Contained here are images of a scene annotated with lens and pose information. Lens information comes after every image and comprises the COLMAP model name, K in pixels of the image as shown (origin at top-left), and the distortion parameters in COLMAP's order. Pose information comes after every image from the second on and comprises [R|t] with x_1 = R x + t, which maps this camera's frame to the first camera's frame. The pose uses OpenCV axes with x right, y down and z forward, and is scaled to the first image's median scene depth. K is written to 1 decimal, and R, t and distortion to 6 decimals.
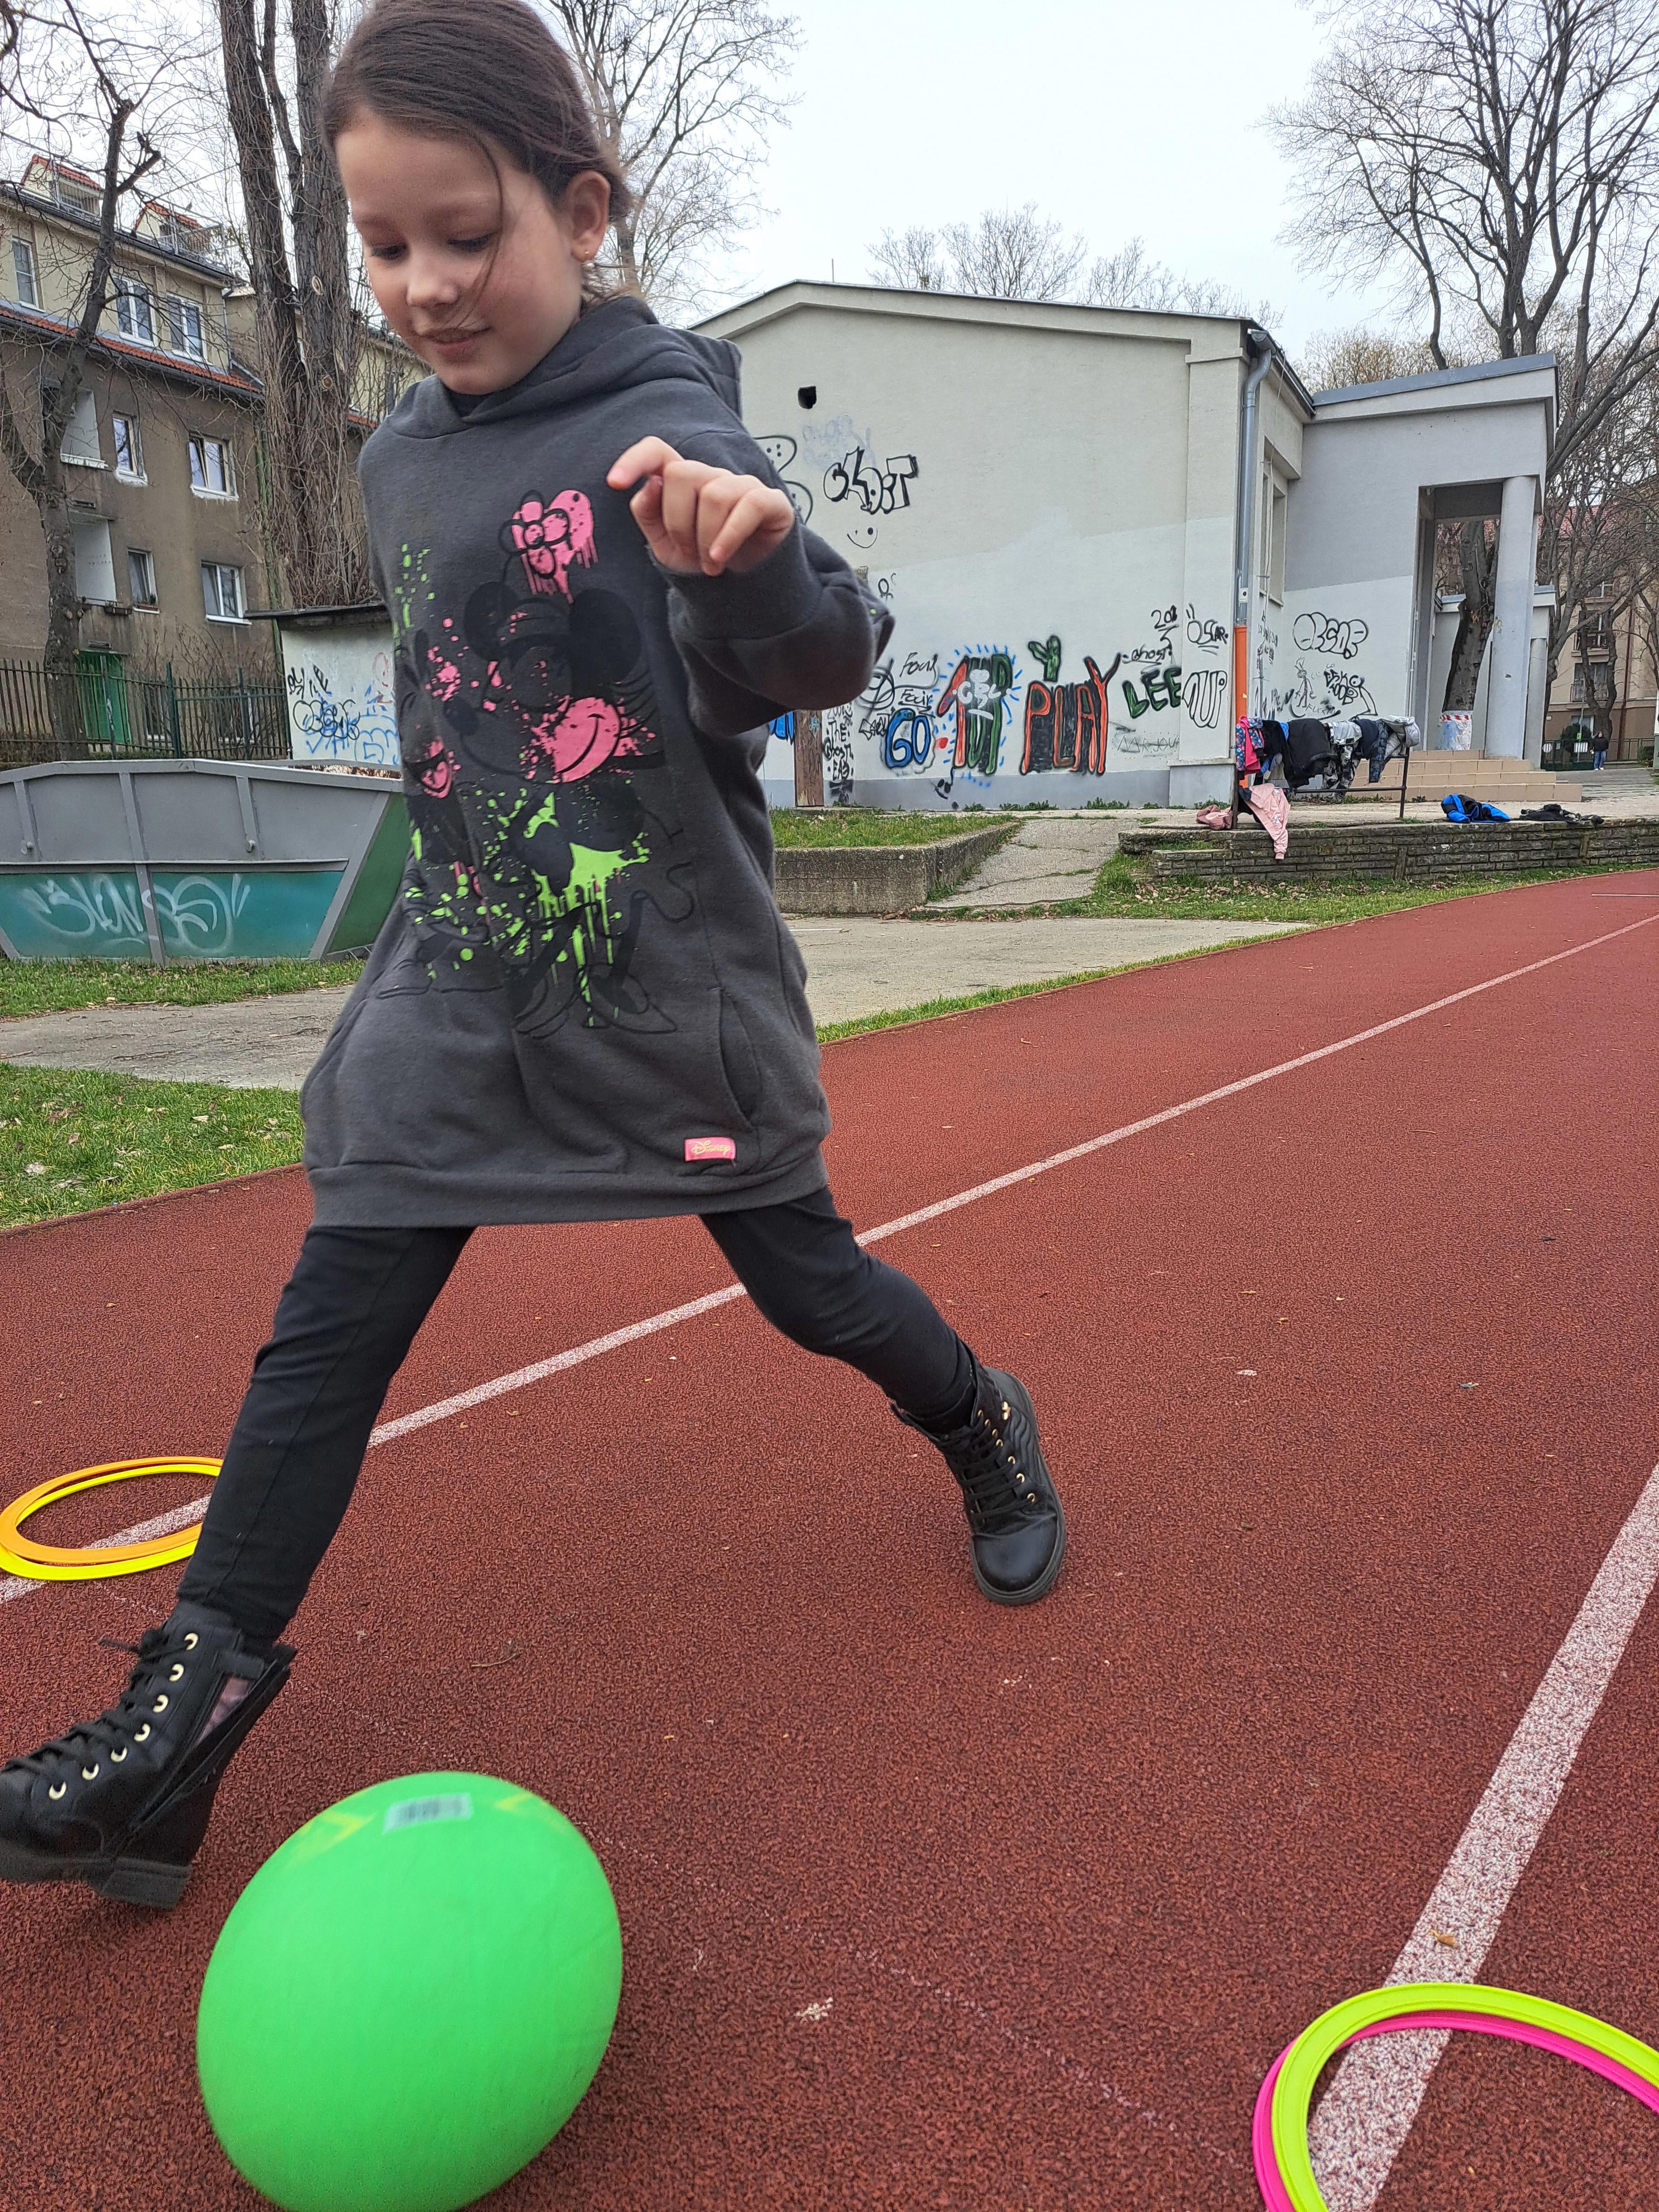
lens RADIAL K [[1522.6, 0, 839.4], [0, 1522.6, 1110.9], [0, 0, 1]] dist [0.023905, -0.029440]
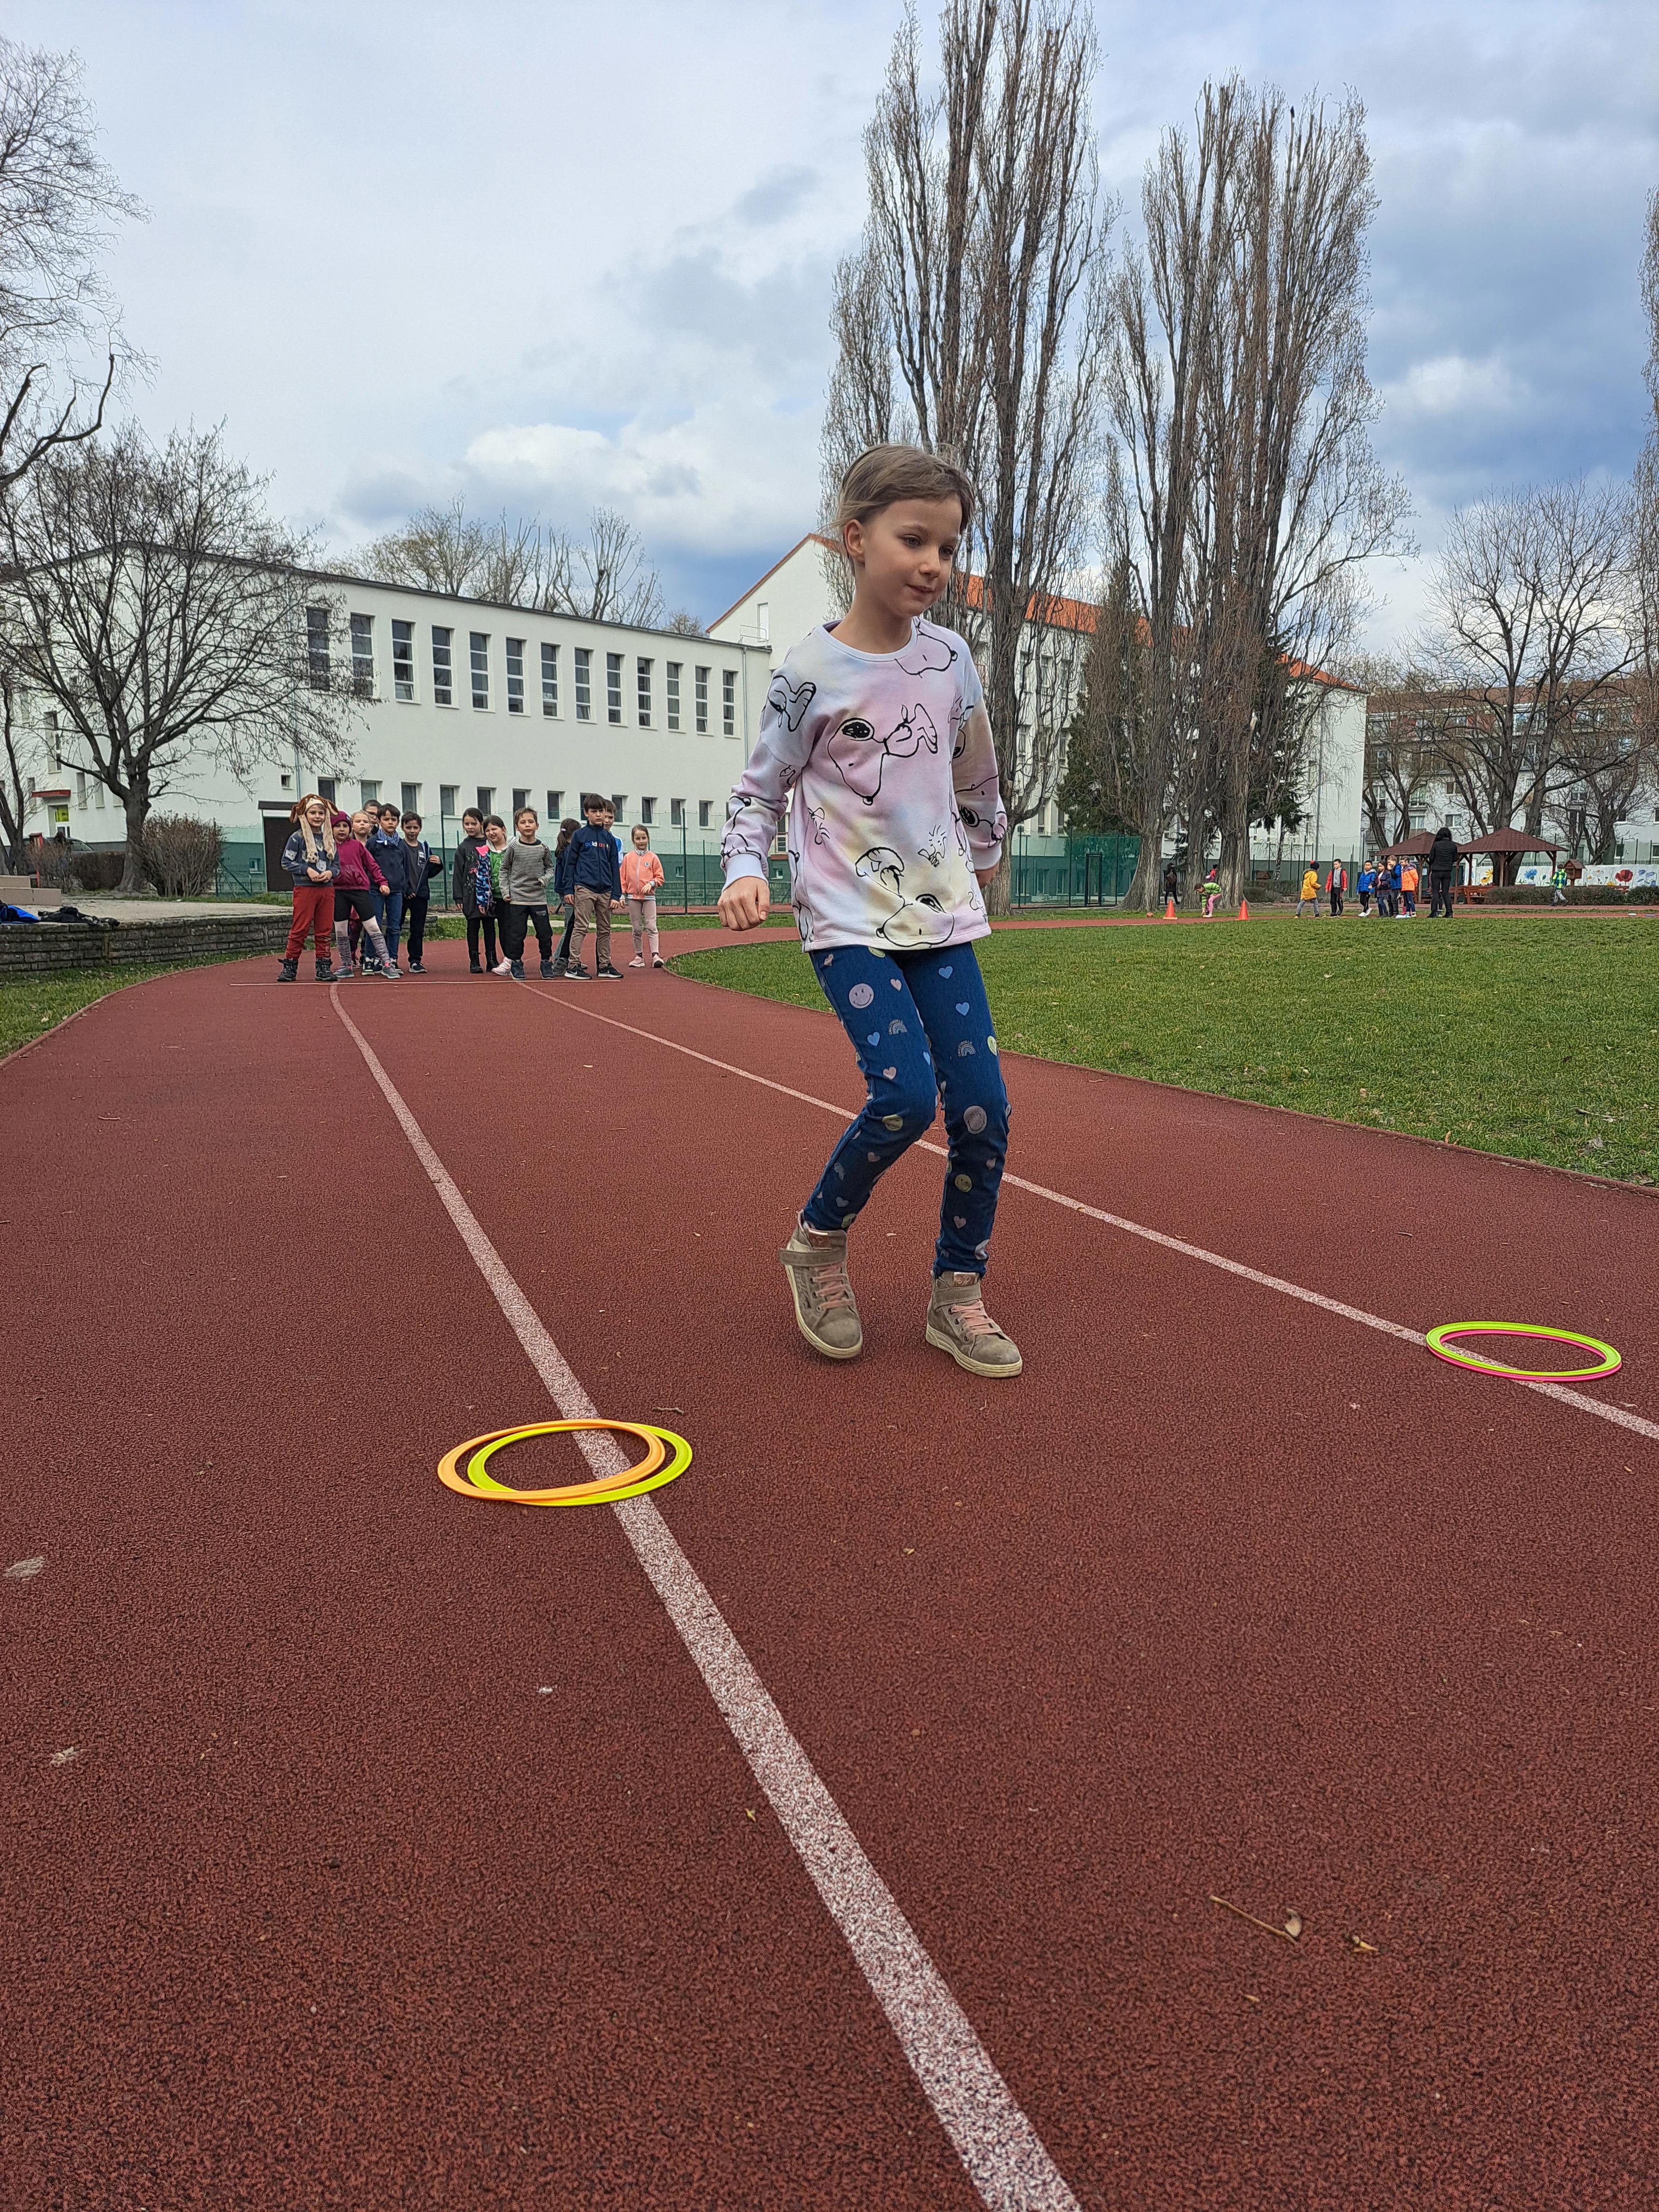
lens RADIAL K [[1522.6, 0, 839.4], [0, 1522.6, 1110.9], [0, 0, 1]] dist [0.023905, -0.029440]
pose [[0.548072, -0.091183, 0.831446, -0.099659], [0.149731, 0.988679, 0.009727, 0.002655], [-0.822920, 0.119162, 0.555520, 0.013810]]
